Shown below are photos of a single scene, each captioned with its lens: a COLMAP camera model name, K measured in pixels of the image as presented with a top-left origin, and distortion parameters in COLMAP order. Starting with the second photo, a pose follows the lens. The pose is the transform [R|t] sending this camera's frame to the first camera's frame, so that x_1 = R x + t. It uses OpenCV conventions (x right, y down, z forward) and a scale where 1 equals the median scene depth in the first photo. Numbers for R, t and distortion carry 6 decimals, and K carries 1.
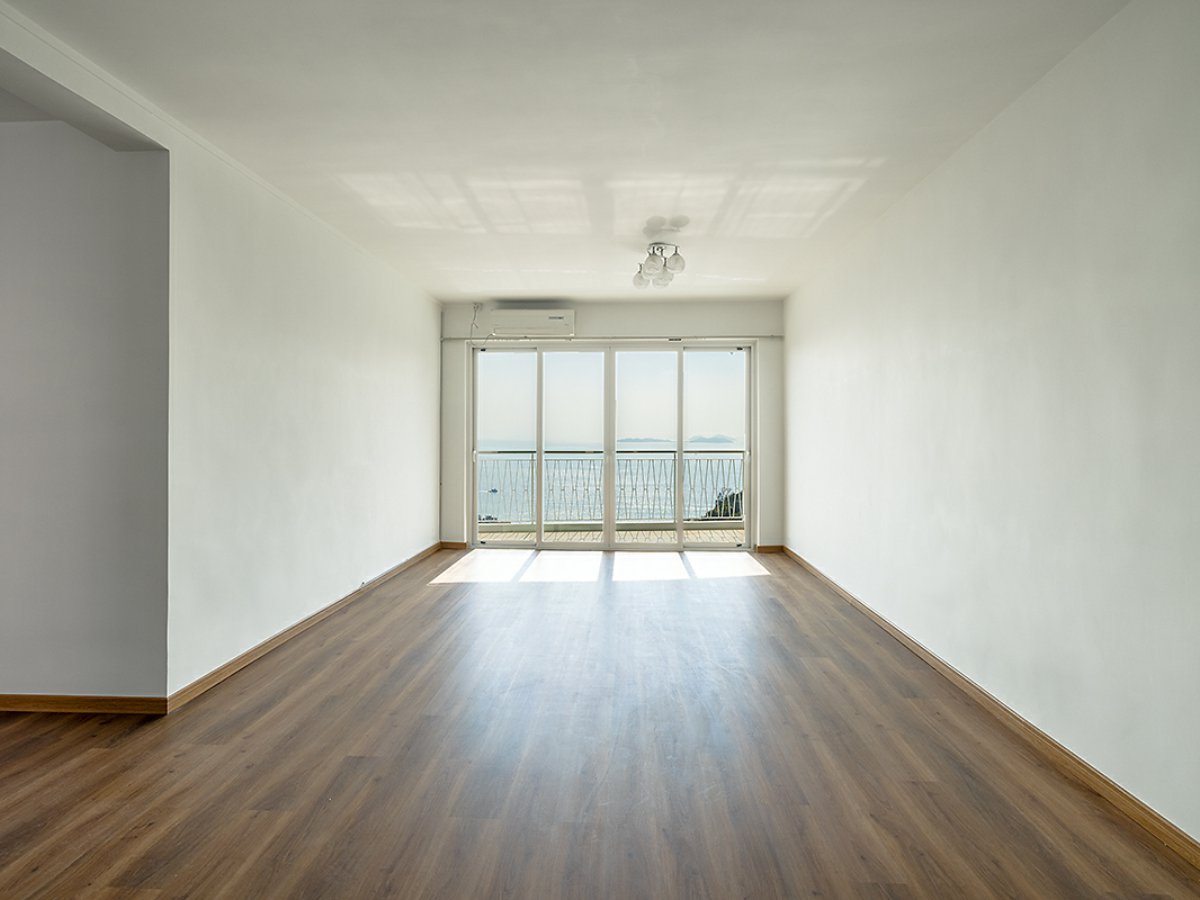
lens RADIAL K [[573.7, 0, 602.2], [0, 573.7, 441.2], [0, 0, 1]] dist [0.000612, -0.000836]
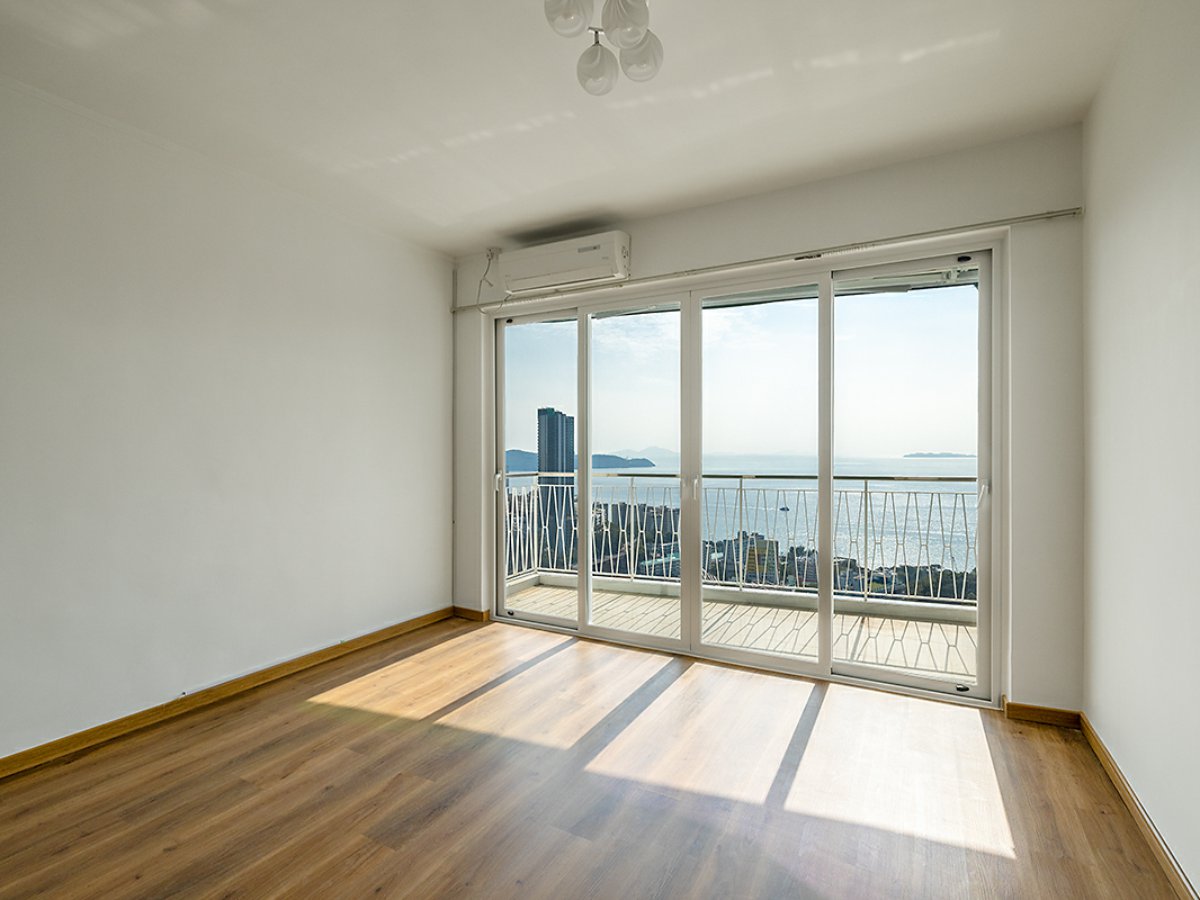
lens RADIAL K [[573.7, 0, 600.6], [0, 573.7, 453.4], [0, 0, 1]] dist [0.000612, -0.000836]
pose [[0.897700, -0.006756, -0.440556, 0.182301], [0.005375, 0.999976, -0.004381, -0.002813], [0.440575, 0.001564, 0.897714, 0.463643]]
